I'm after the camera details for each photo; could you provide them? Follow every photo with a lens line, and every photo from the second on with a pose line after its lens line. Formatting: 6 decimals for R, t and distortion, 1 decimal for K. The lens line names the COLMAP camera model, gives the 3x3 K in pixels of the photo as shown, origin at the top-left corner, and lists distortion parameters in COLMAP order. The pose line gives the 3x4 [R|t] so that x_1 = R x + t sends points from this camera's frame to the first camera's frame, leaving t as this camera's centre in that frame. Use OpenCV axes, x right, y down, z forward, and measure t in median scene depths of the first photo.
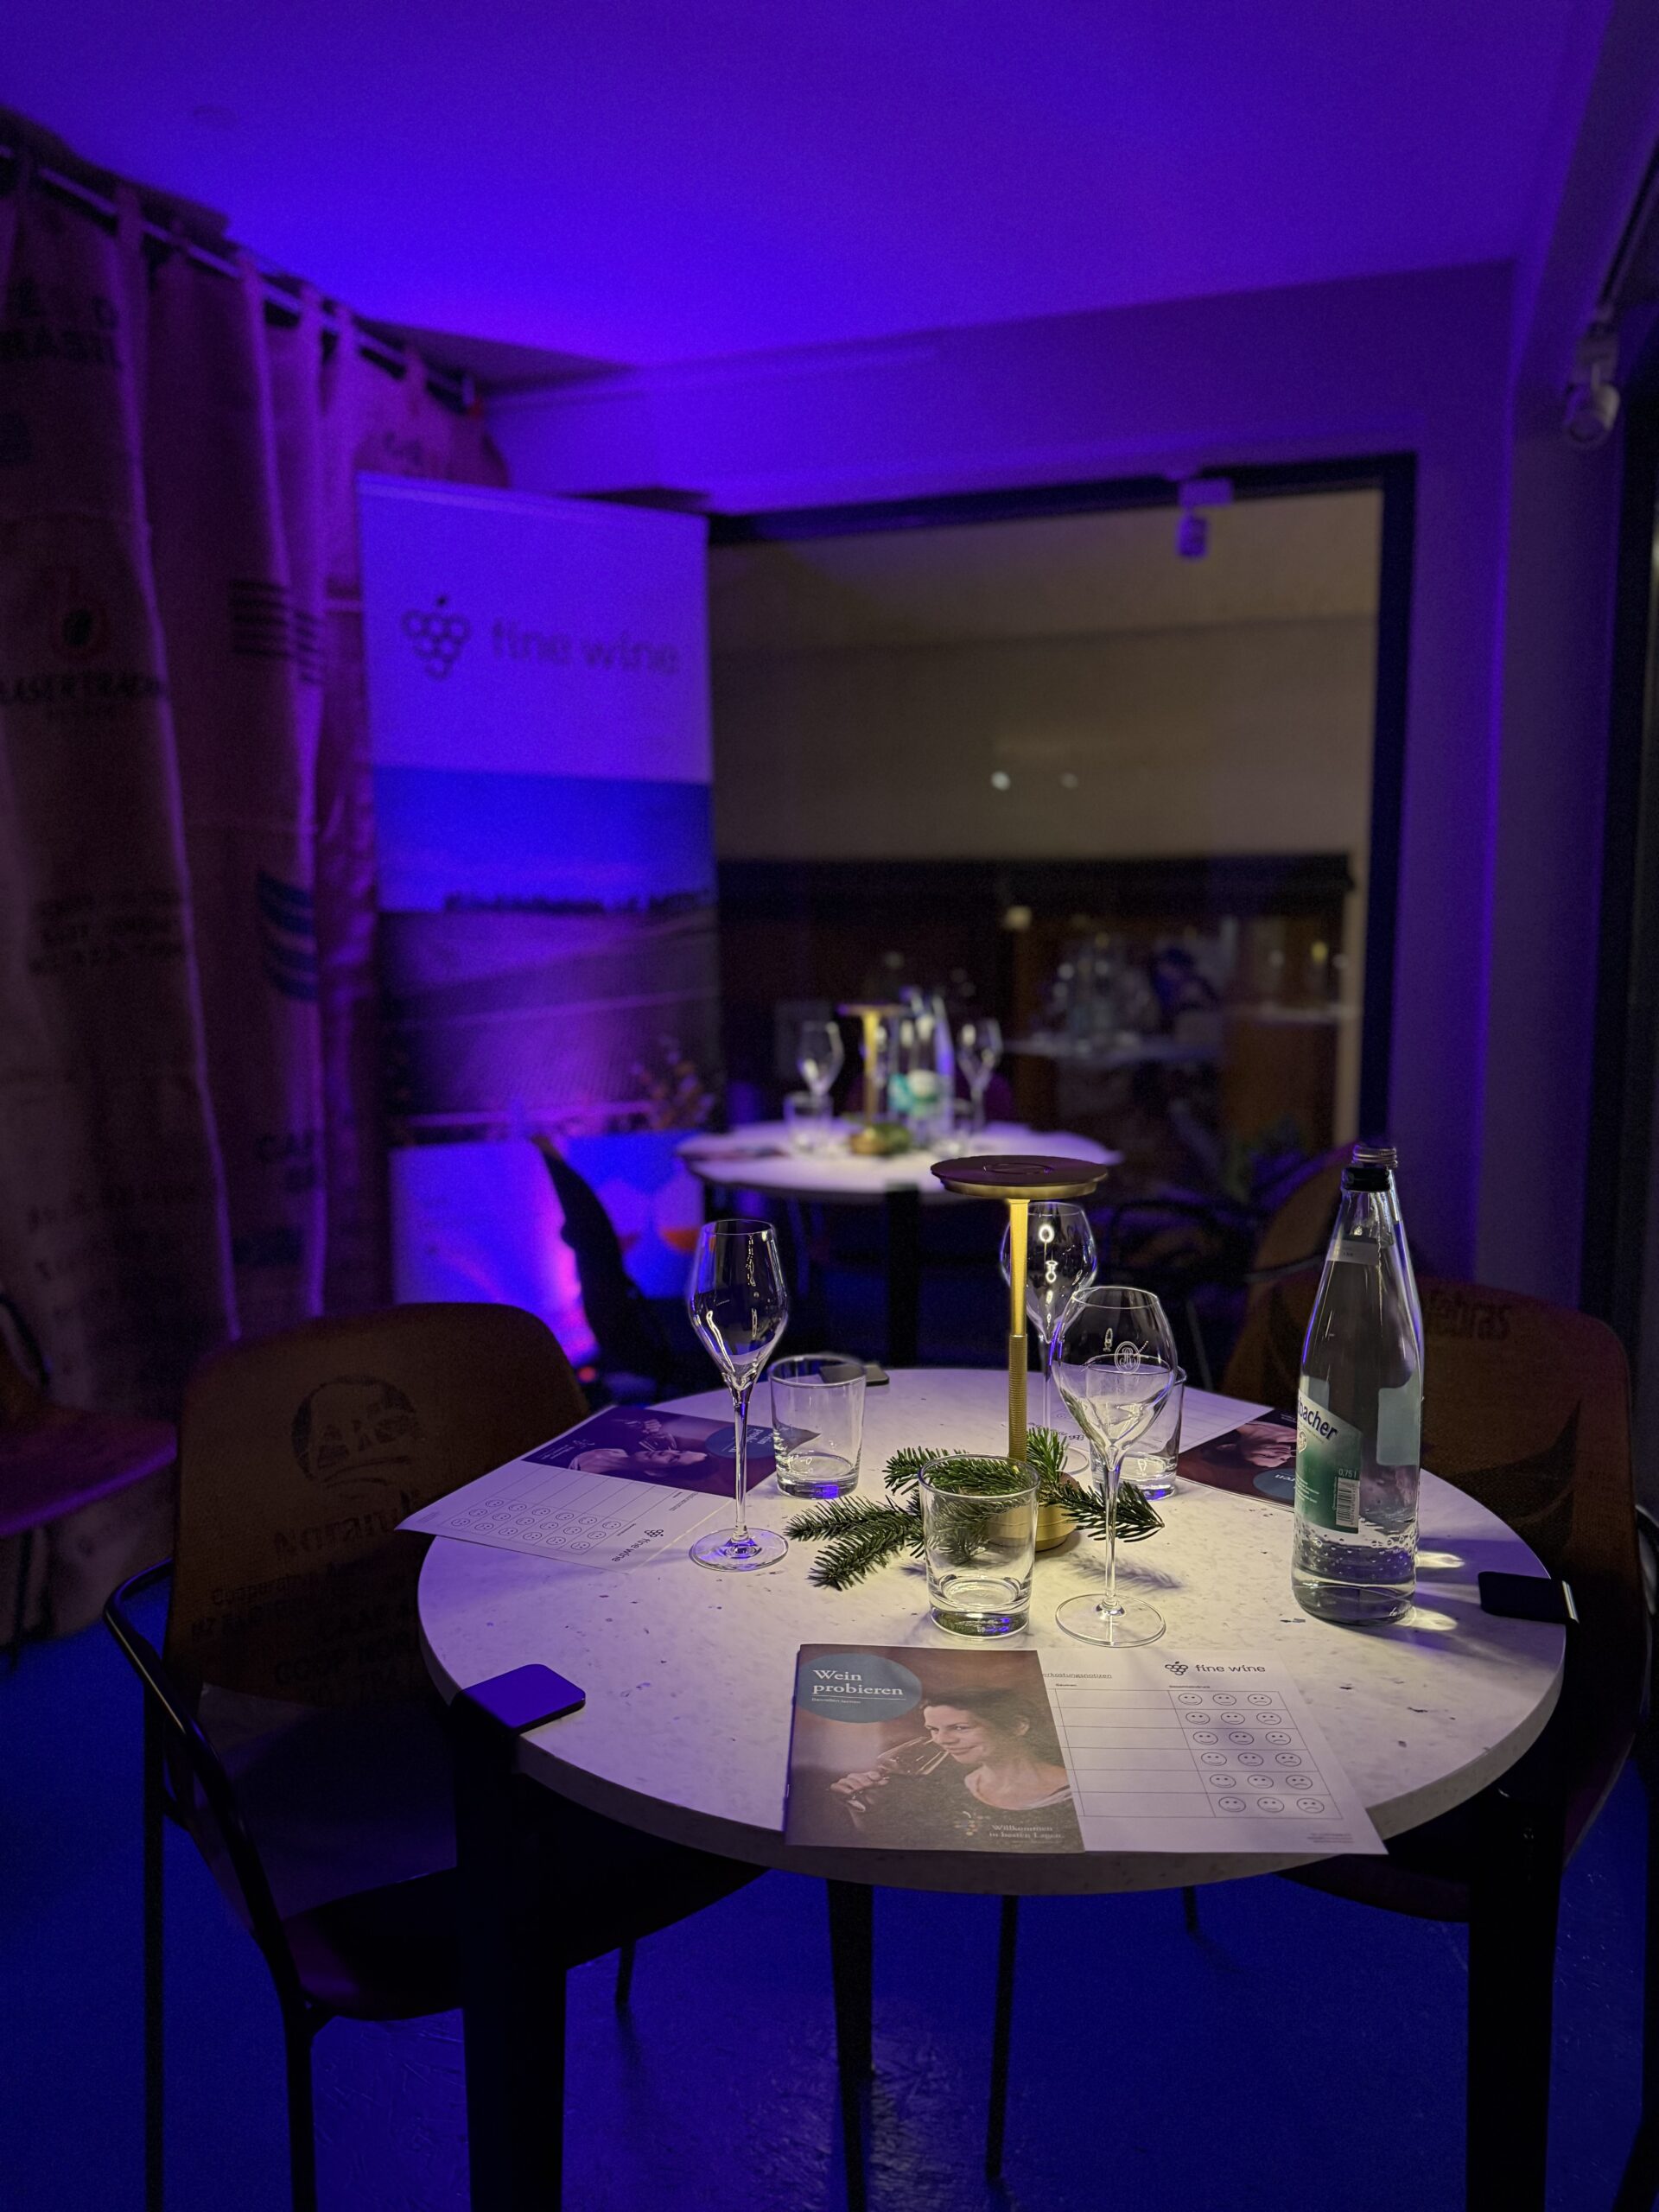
lens RADIAL K [[1623.9, 0, 829.0], [0, 1623.9, 1073.2], [0, 0, 1]] dist [-0.002329, -0.002640]
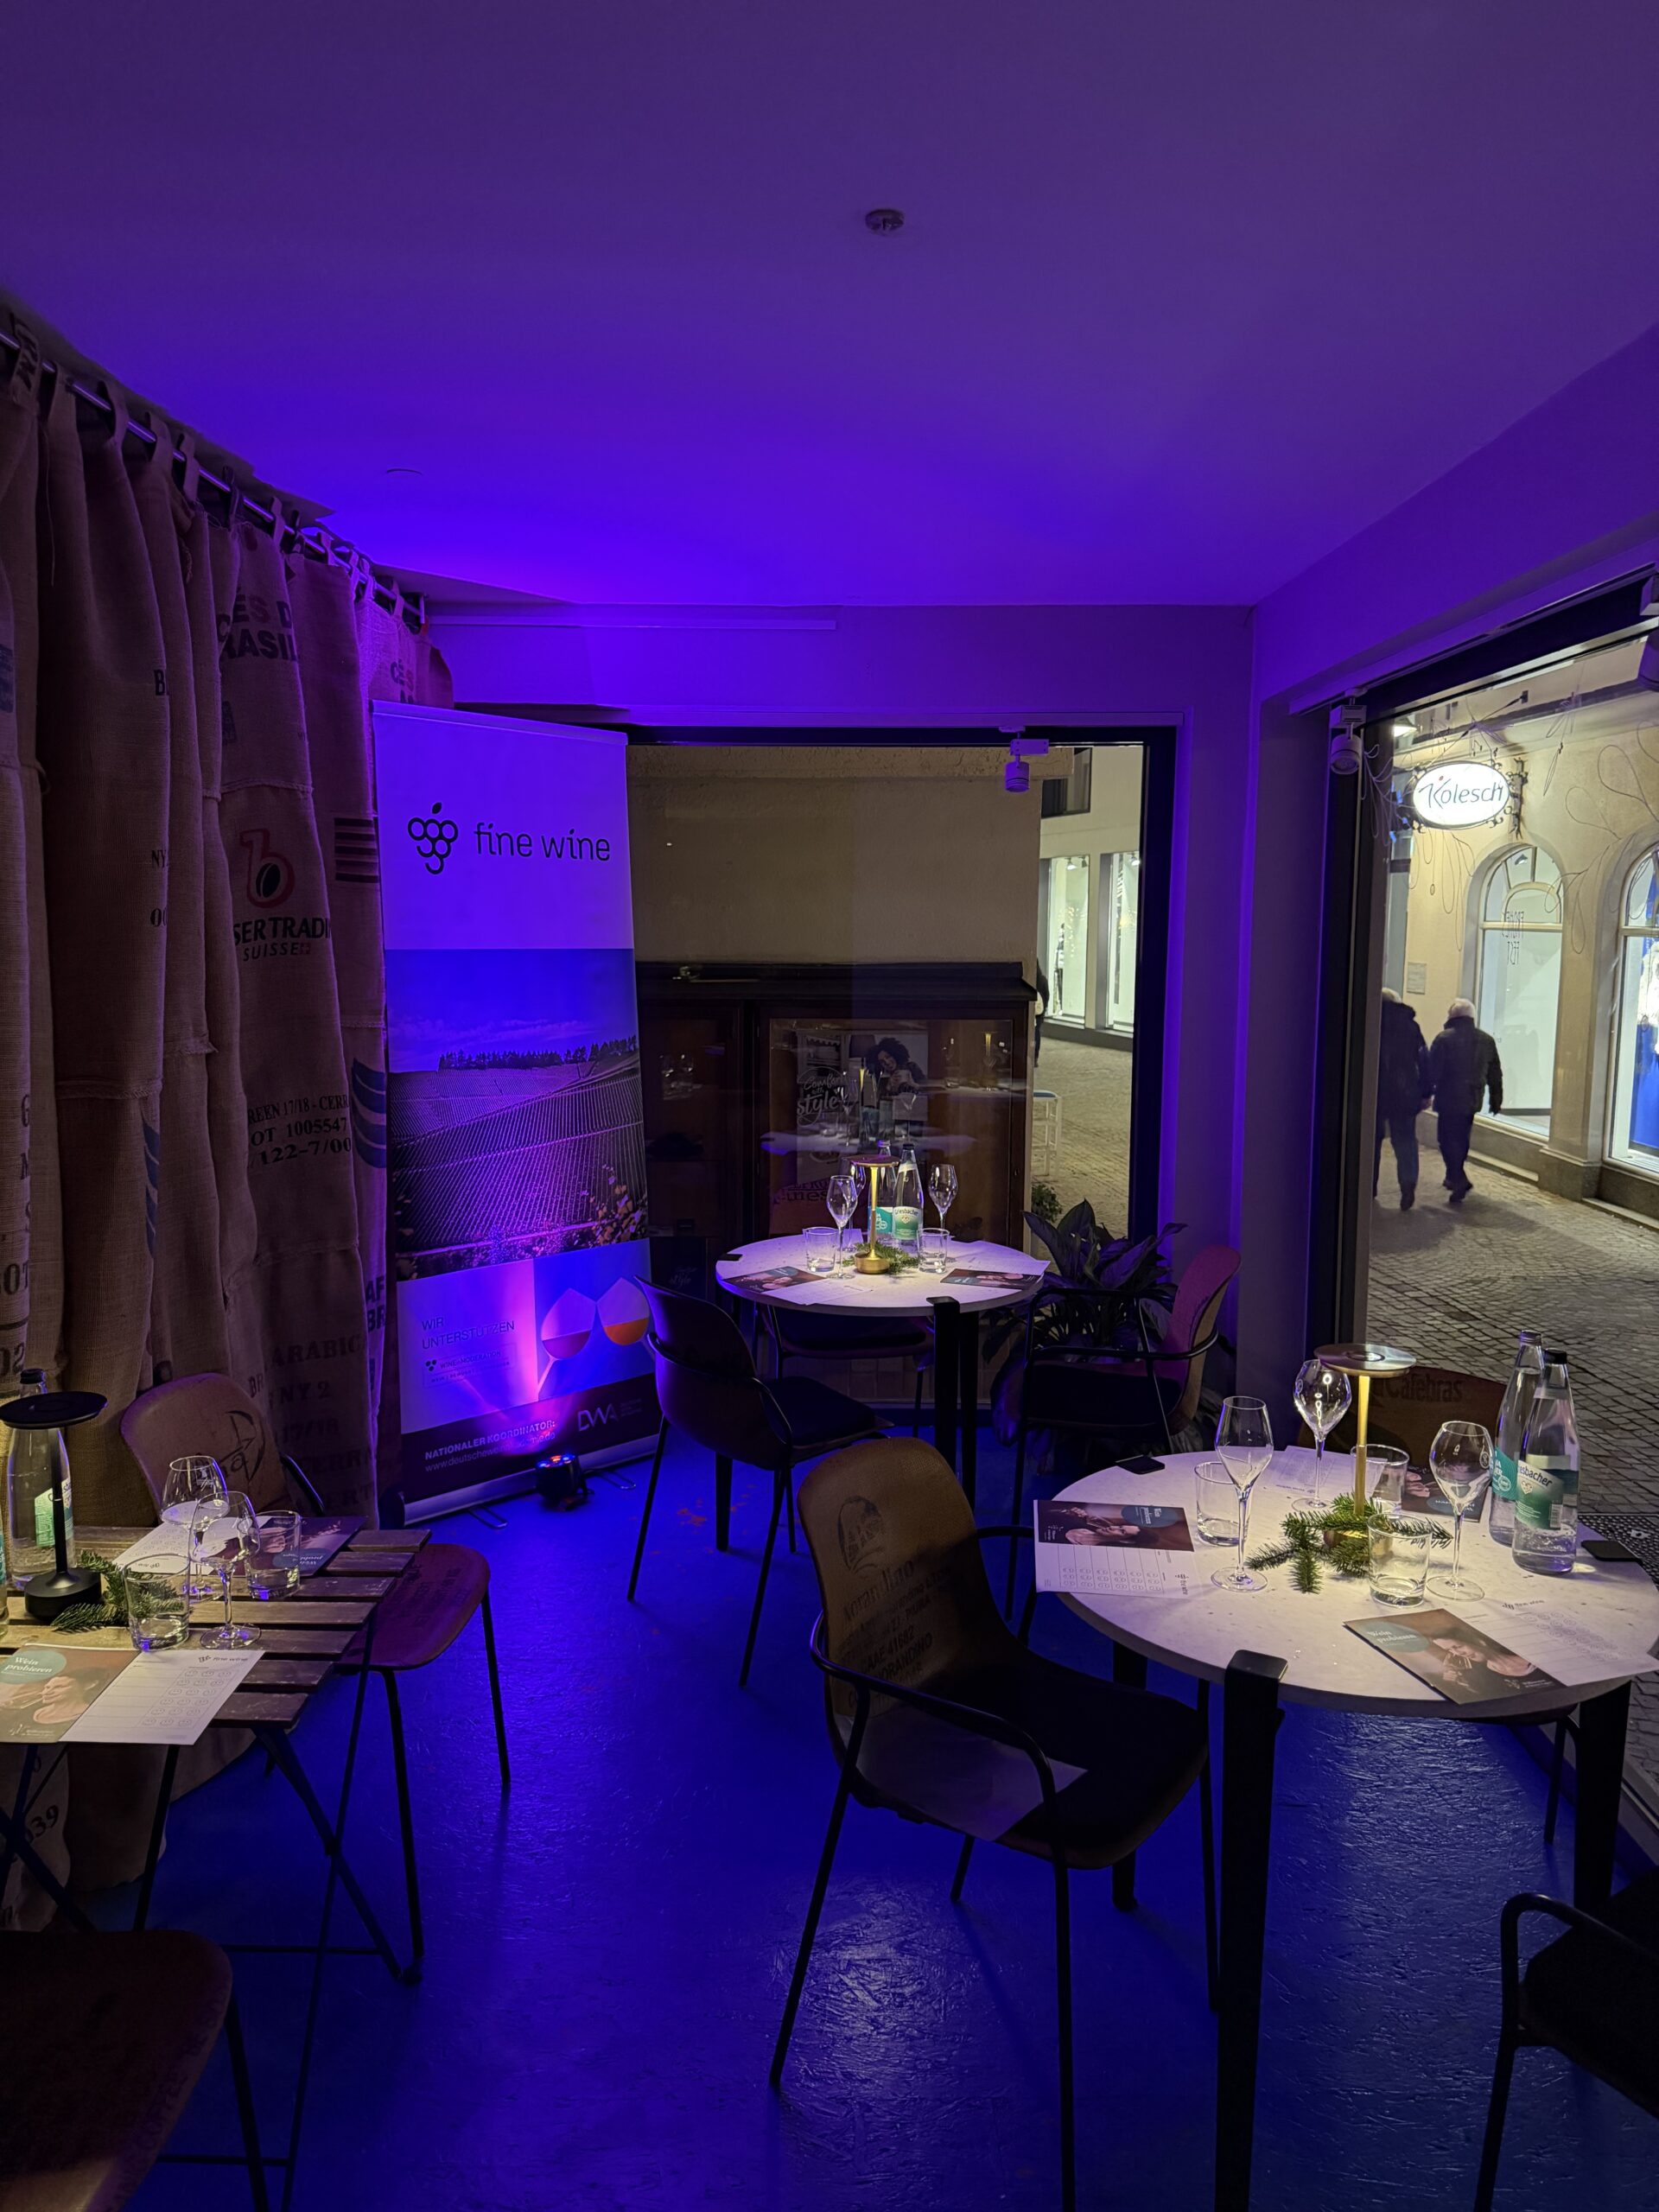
lens RADIAL K [[1623.9, 0, 829.0], [0, 1623.9, 1073.2], [0, 0, 1]] dist [-0.002329, -0.002640]
pose [[0.942342, -0.028970, 0.333394, -1.060517], [0.027783, 0.999579, 0.008329, -0.295743], [-0.333495, 0.001414, 0.942751, -0.552932]]
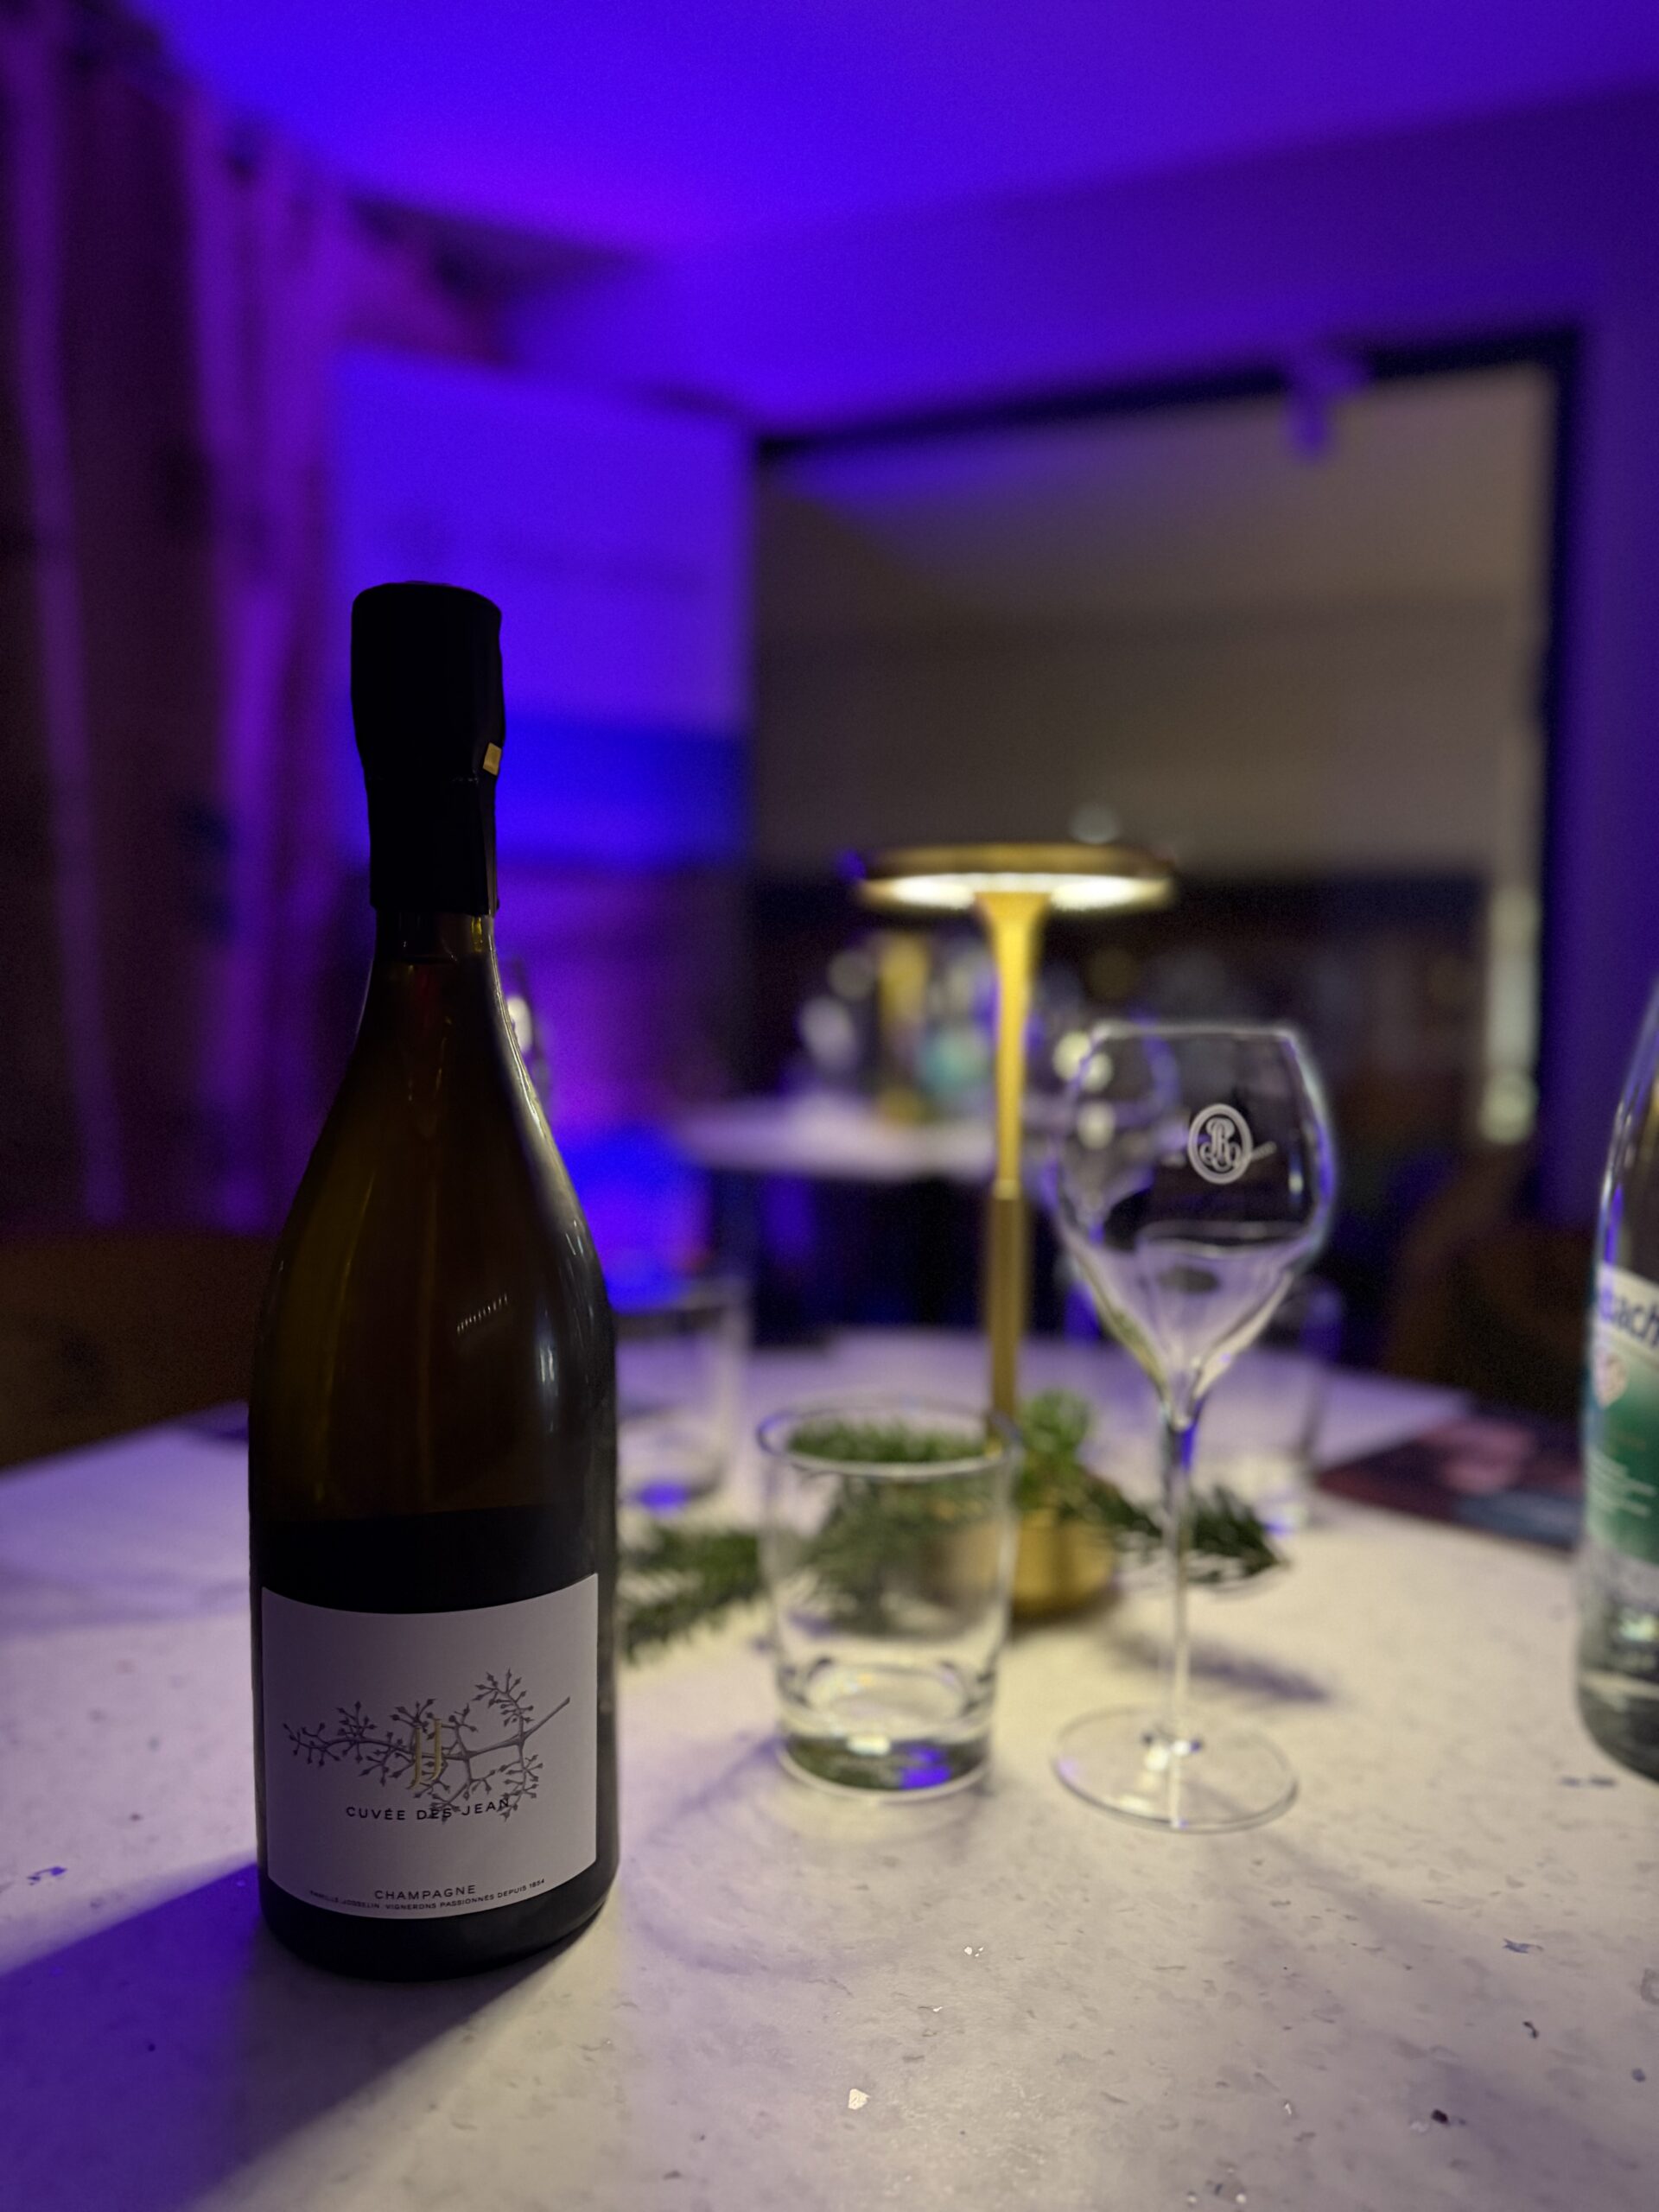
lens RADIAL K [[1675.0, 0, 829.5], [0, 1675.0, 1106.0], [0, 0, 1]] dist [-0.047546, -0.001304]
pose [[0.998189, 0.017979, -0.057410, 0.080985], [-0.019555, 0.999444, -0.027006, 0.134100], [0.056893, 0.028080, 0.997985, 0.423486]]
